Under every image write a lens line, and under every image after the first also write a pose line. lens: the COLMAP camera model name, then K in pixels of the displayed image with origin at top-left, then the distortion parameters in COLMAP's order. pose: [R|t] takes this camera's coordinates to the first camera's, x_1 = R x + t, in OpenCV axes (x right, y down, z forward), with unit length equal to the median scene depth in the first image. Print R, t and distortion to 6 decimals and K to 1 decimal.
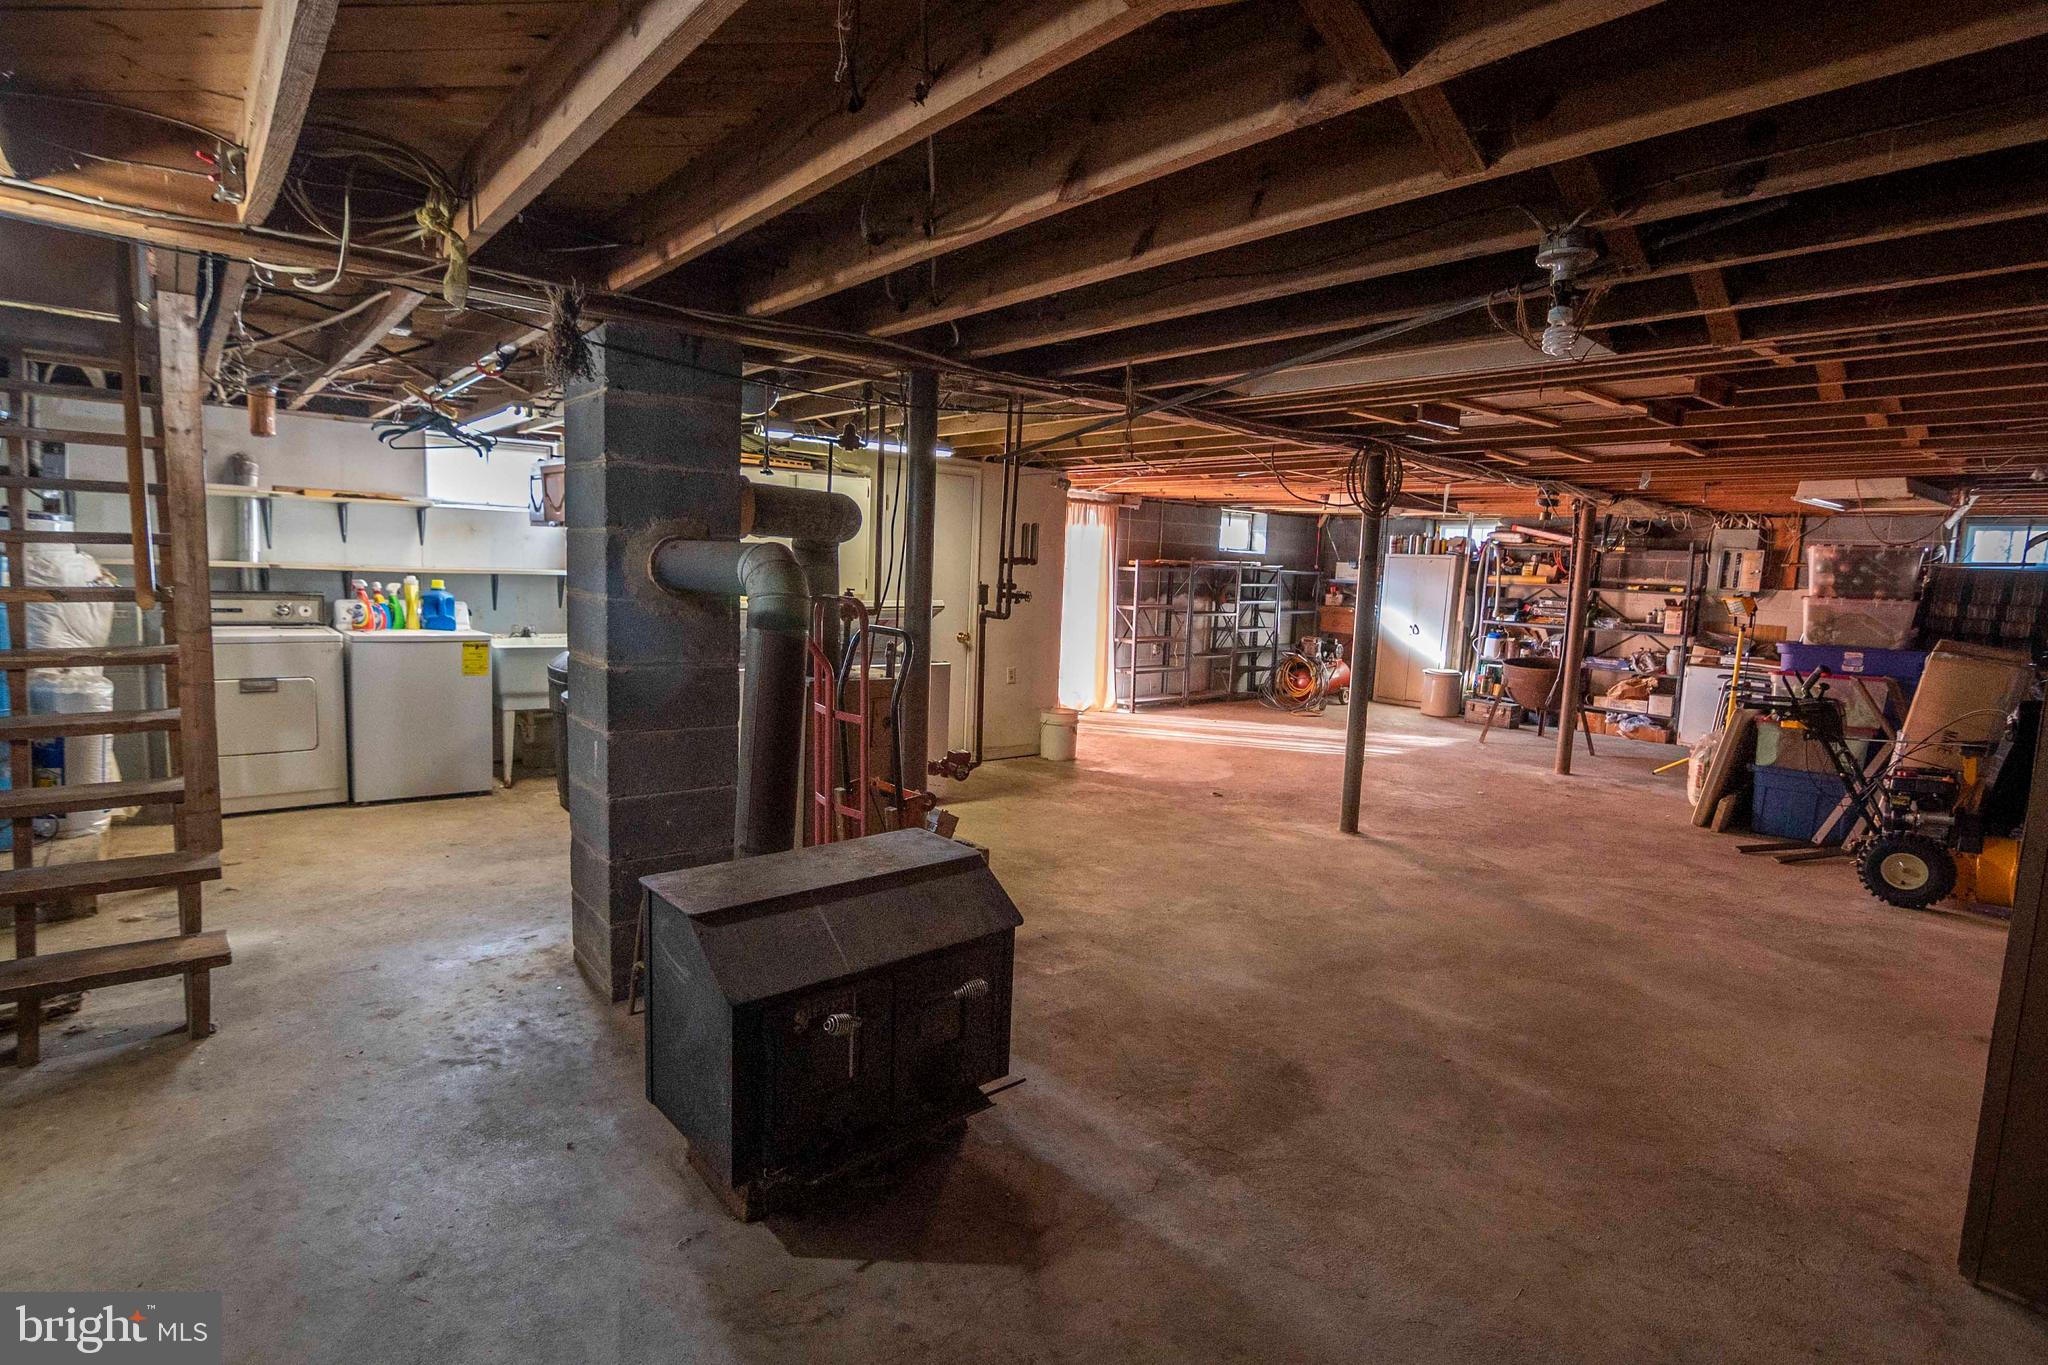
lens RADIAL K [[1008.0, 0, 1001.7], [0, 1008.0, 683.6], [0, 0, 1]] dist [-0.031889, 0.010468]
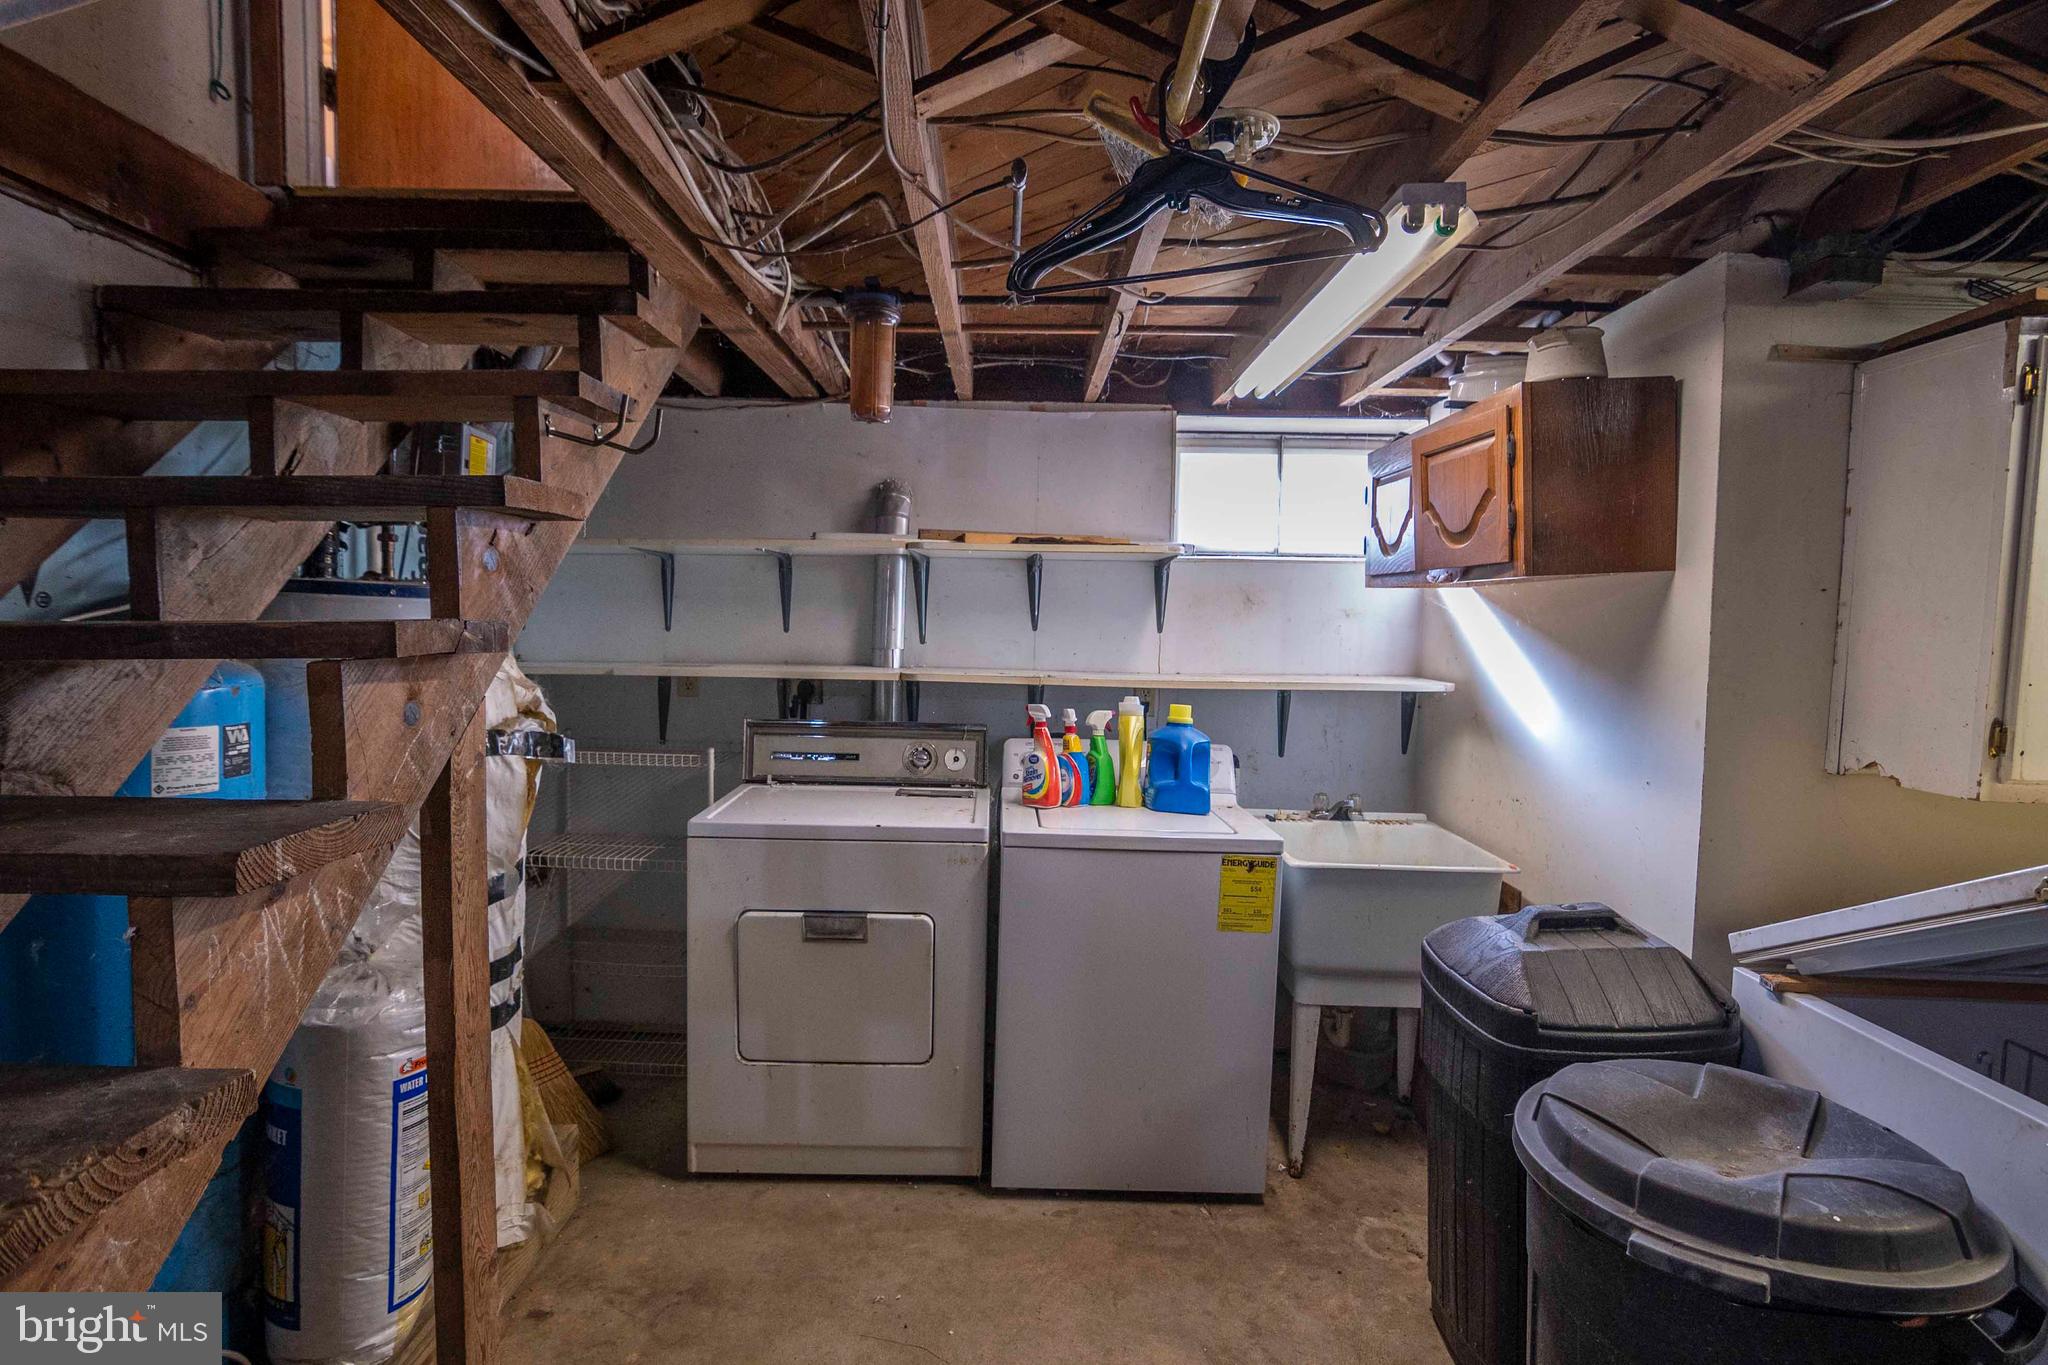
lens RADIAL K [[1008.0, 0, 1016.2], [0, 1008.0, 693.1], [0, 0, 1]] dist [-0.031889, 0.010468]
pose [[0.772564, 0.016812, -0.634714, -0.325350], [-0.061171, 0.996970, -0.048049, -0.082947], [0.631983, 0.075947, 0.771252, 0.588842]]
